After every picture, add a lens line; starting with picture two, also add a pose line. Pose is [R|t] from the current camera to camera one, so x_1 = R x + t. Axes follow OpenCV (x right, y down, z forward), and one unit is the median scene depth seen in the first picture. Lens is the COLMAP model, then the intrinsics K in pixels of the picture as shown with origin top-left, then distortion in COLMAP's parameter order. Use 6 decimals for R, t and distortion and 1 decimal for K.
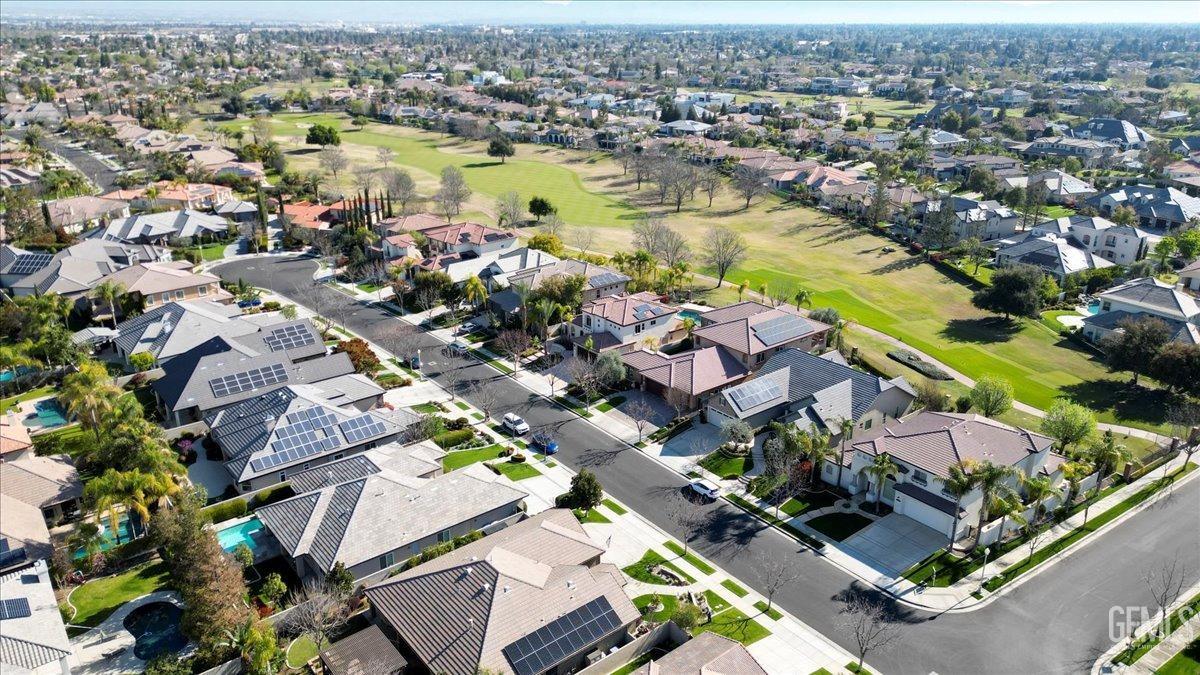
lens RADIAL K [[839.4, 0, 600.0], [0, 839.4, 337.5], [0, 0, 1]] dist [0.002908, 0.000878]
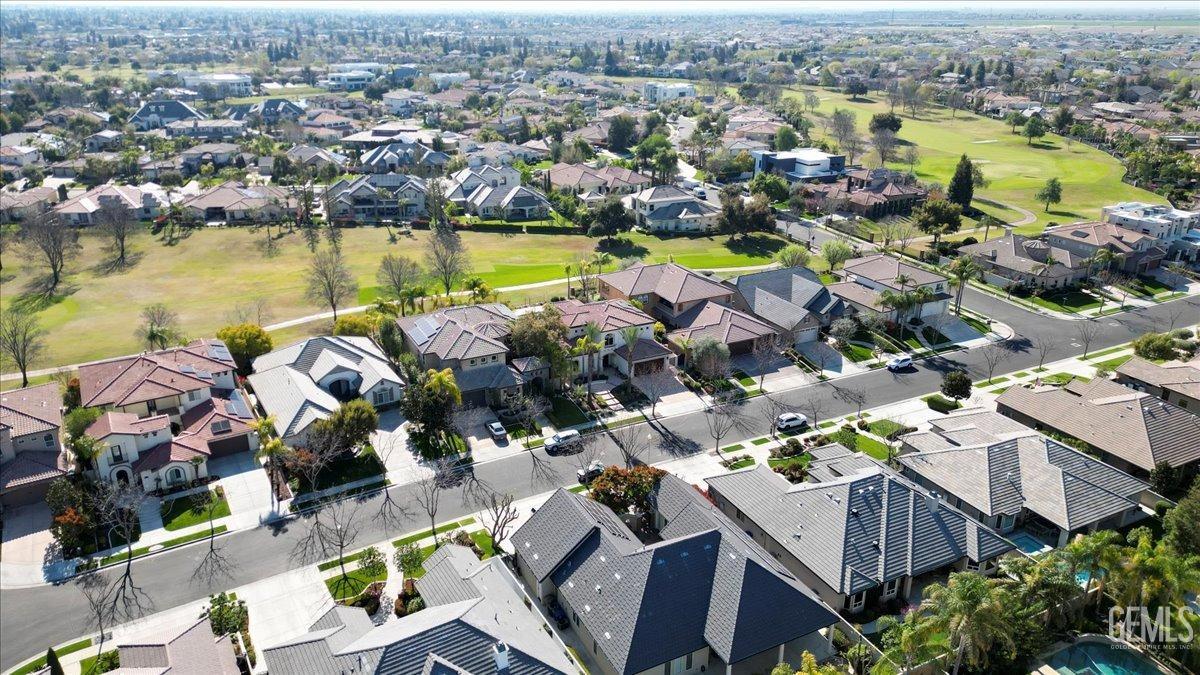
lens RADIAL K [[839.4, 0, 600.0], [0, 839.4, 337.5], [0, 0, 1]] dist [0.002908, 0.000878]
pose [[0.204068, -0.349329, 0.914509, -1.010648], [0.348786, 0.898809, 0.265502, -0.317514], [-0.914716, 0.264787, 0.305259, 0.915415]]
